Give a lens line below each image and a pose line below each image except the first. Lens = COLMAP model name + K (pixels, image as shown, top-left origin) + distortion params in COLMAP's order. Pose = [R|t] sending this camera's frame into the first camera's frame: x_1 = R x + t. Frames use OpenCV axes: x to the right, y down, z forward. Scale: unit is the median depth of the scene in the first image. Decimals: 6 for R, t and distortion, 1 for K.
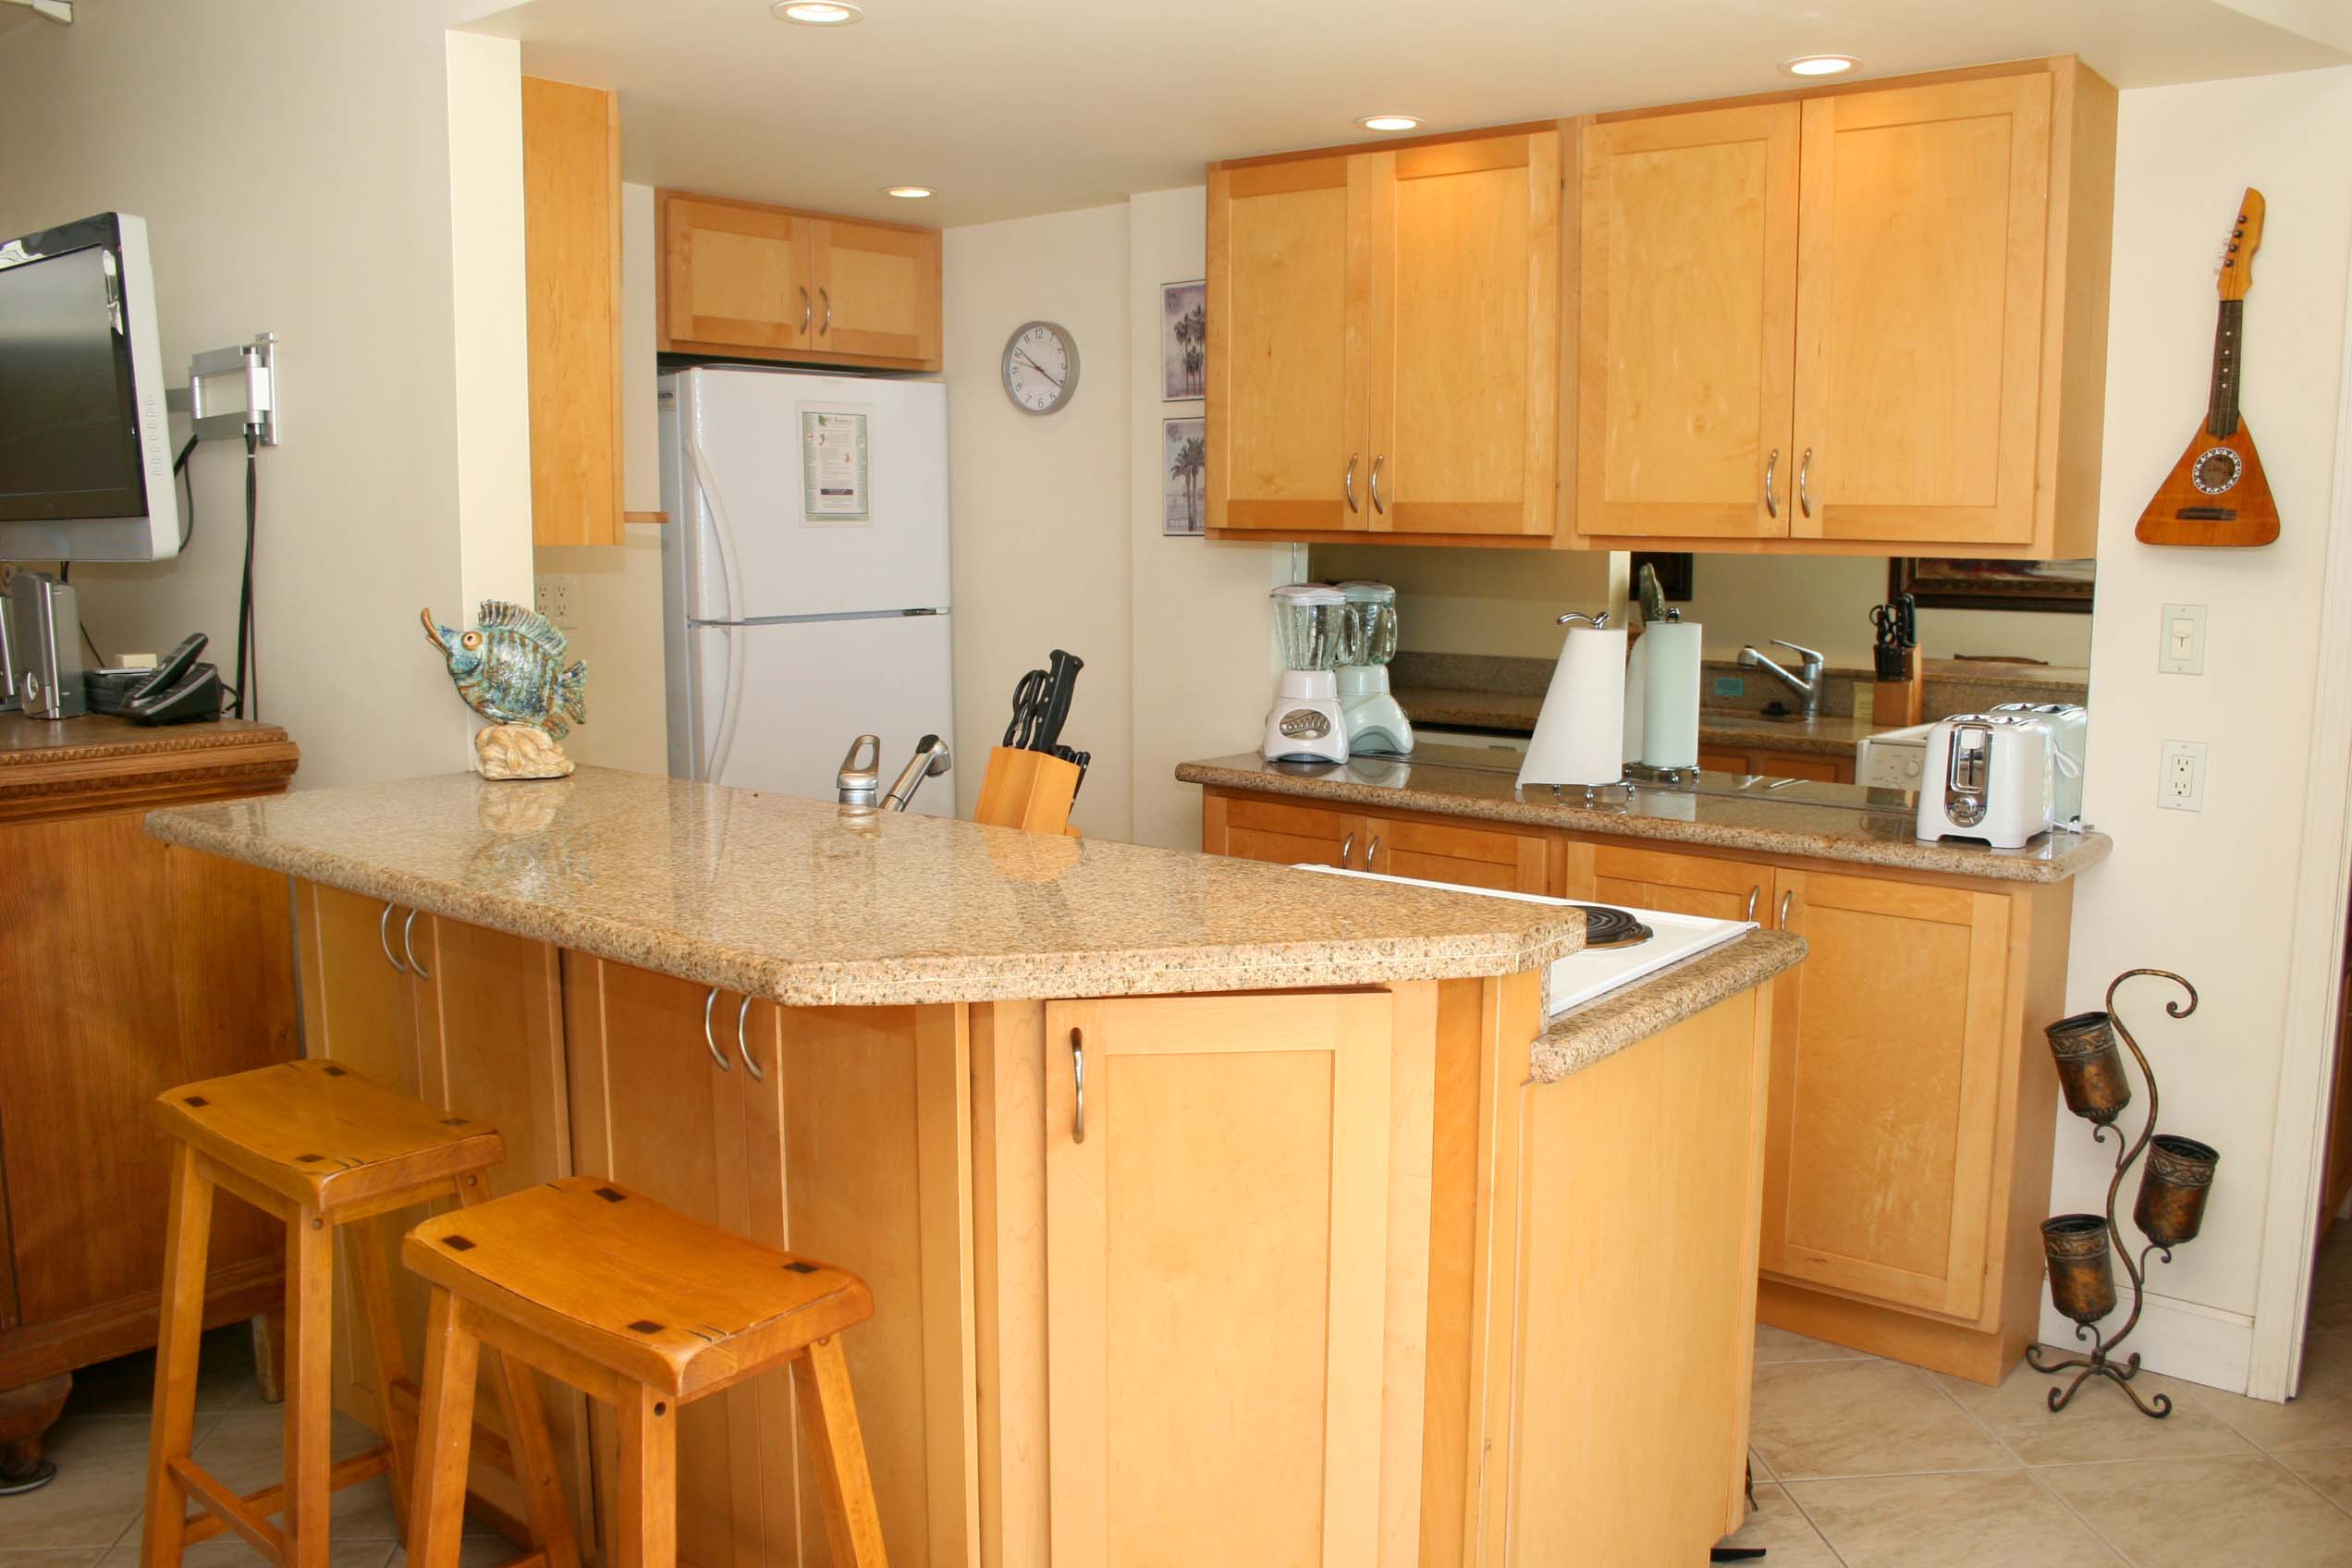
lens RADIAL K [[1932.0, 0, 1170.9], [0, 1932.0, 802.8], [0, 0, 1]] dist [-0.155593, 0.126479]
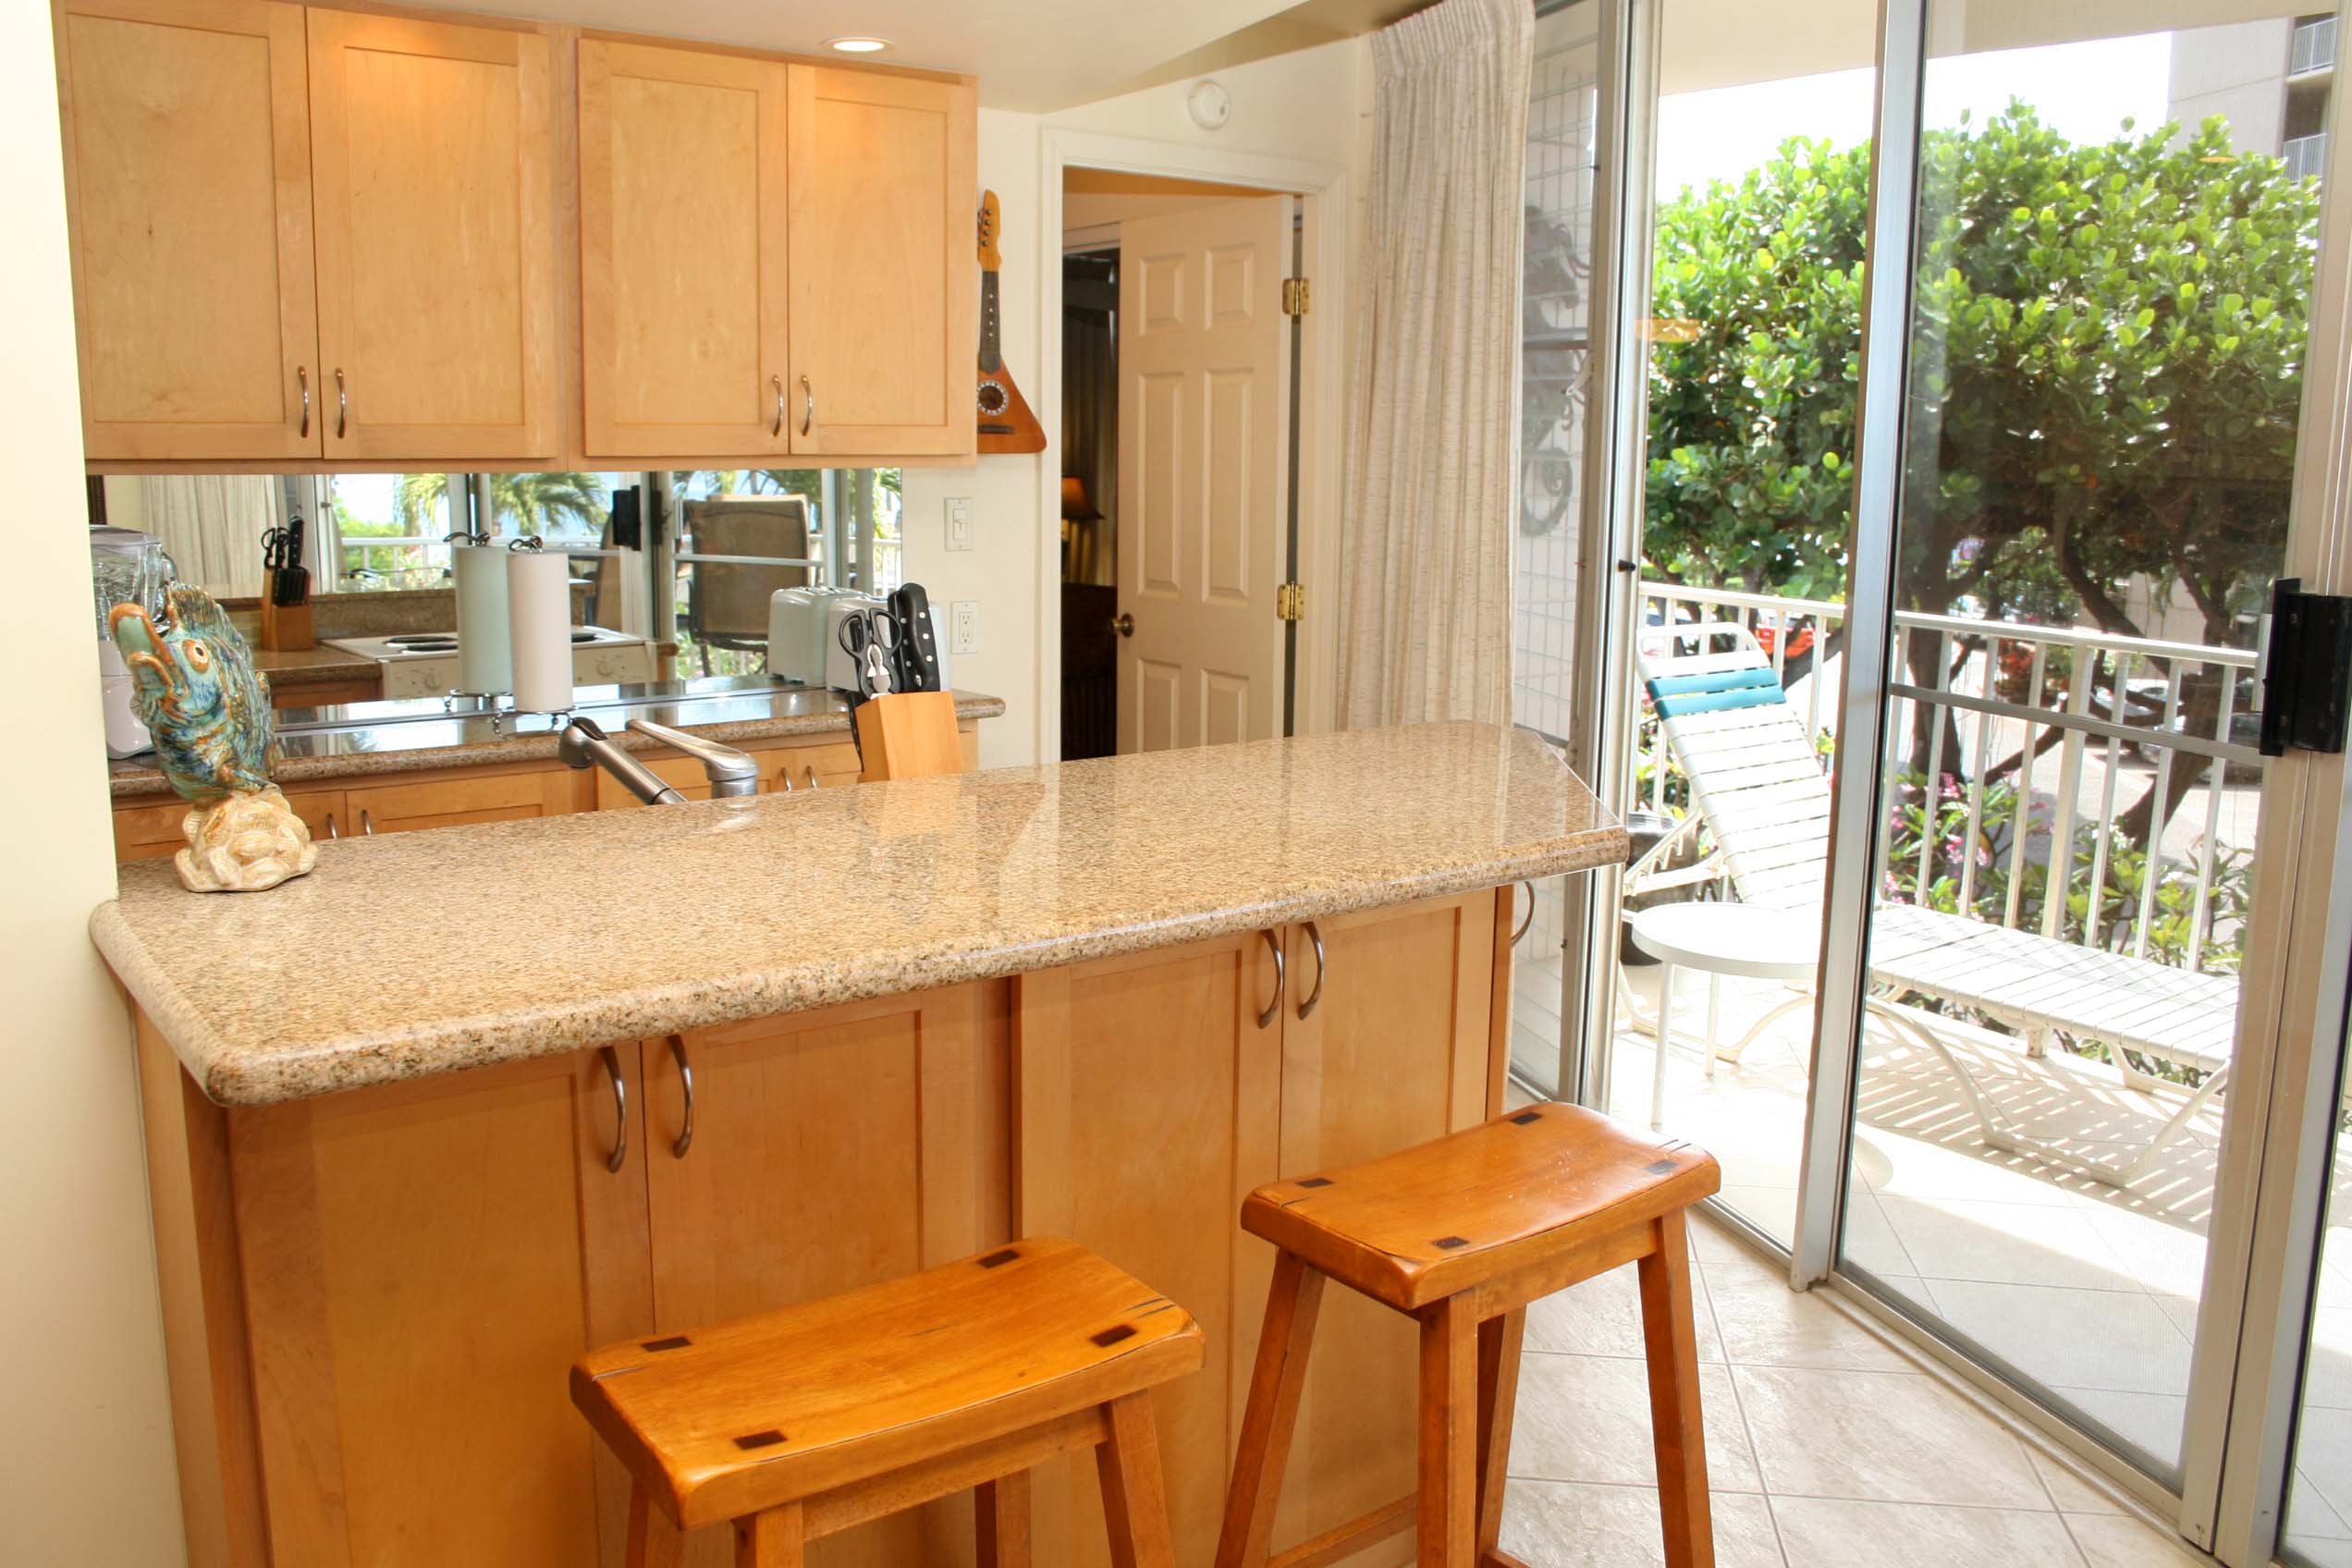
lens RADIAL K [[1932.0, 0, 1177.6], [0, 1932.0, 781.9], [0, 0, 1]] dist [-0.155593, 0.126479]
pose [[0.240547, -0.167783, 0.956026, -0.714606], [0.133896, 0.981266, 0.138523, -0.073490], [-0.961358, 0.094687, 0.258507, 0.493315]]
